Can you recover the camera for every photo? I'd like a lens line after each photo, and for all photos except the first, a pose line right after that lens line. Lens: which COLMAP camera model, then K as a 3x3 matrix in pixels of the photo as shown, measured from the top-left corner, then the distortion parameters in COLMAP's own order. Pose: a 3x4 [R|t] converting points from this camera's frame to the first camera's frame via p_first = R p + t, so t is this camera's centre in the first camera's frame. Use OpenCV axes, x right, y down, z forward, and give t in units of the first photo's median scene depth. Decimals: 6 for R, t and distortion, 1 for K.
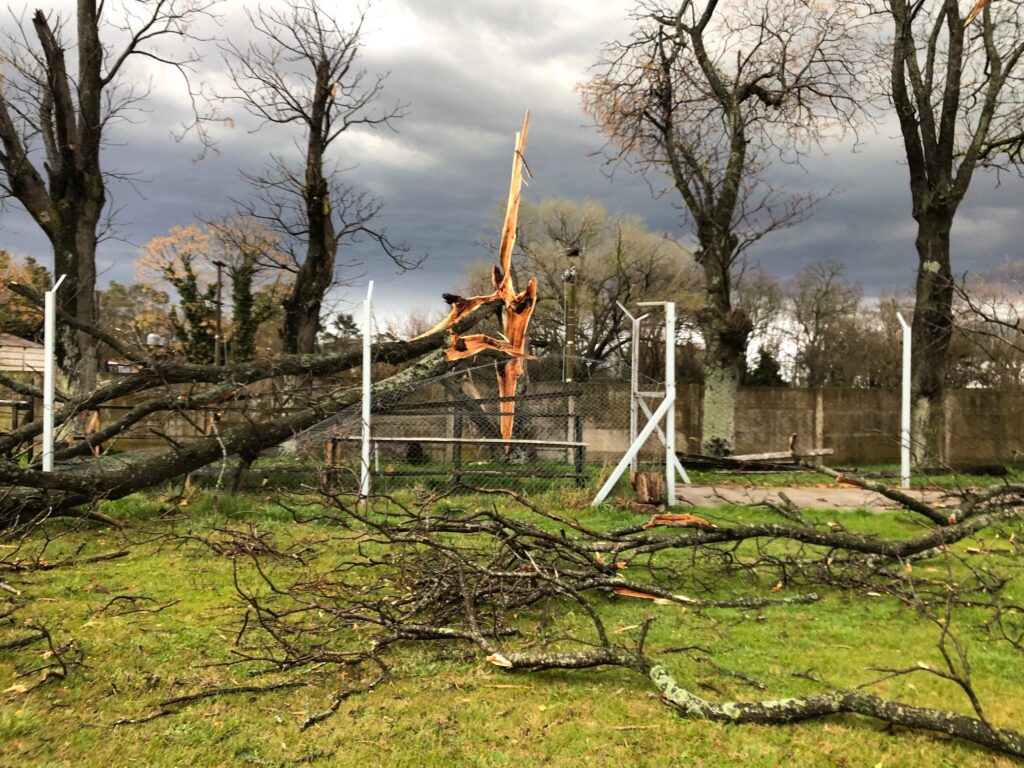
lens RADIAL K [[846.8, 0, 515.7], [0, 846.8, 394.4], [0, 0, 1]] dist [0.034033, 0.002986]
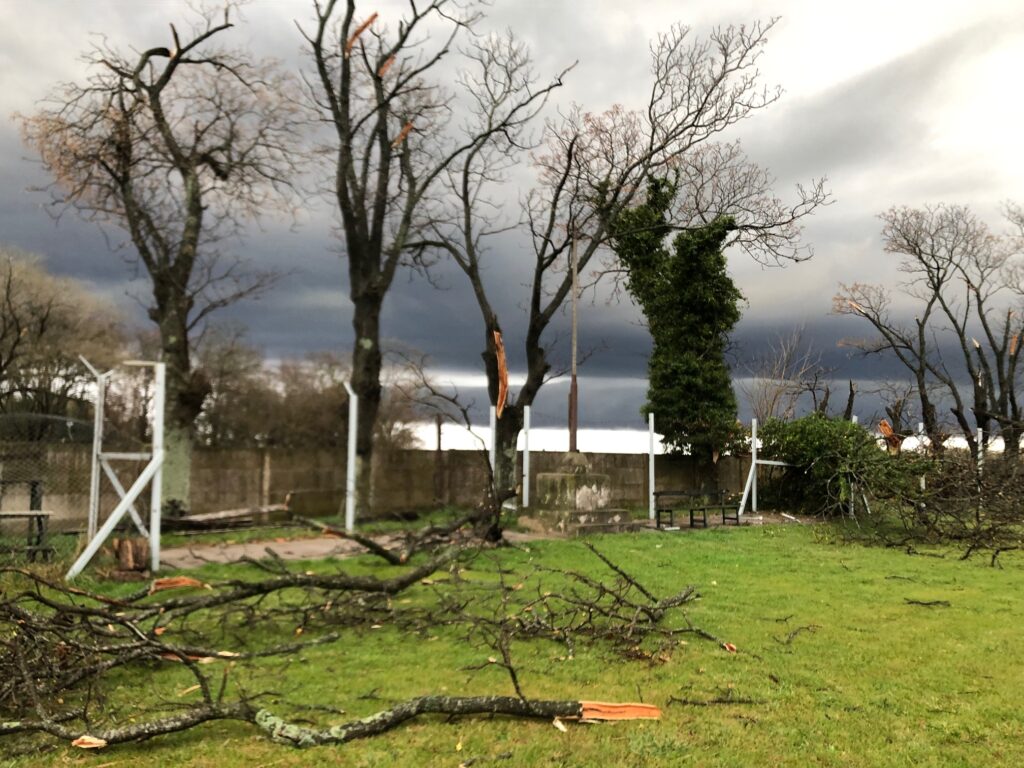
lens RADIAL K [[846.8, 0, 503.8], [0, 846.8, 392.6], [0, 0, 1]] dist [0.034033, 0.002986]
pose [[0.785608, 0.037412, 0.617593, -0.093179], [0.005324, 0.997724, -0.067212, -0.004338], [-0.618702, 0.056091, 0.783621, -0.024633]]
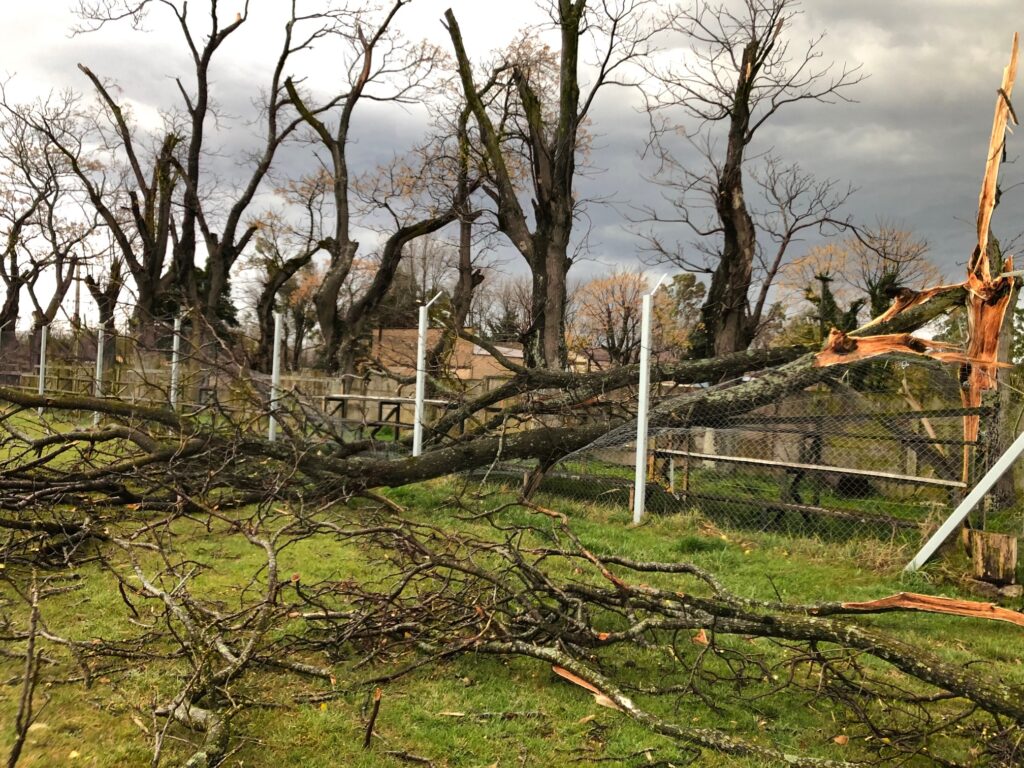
lens RADIAL K [[846.8, 0, 517.9], [0, 846.8, 380.8], [0, 0, 1]] dist [0.034033, 0.002986]
pose [[0.709269, 0.007144, -0.704901, 0.283822], [-0.036639, 0.998971, -0.026742, 0.005971], [0.703985, 0.044795, 0.708801, 0.220916]]
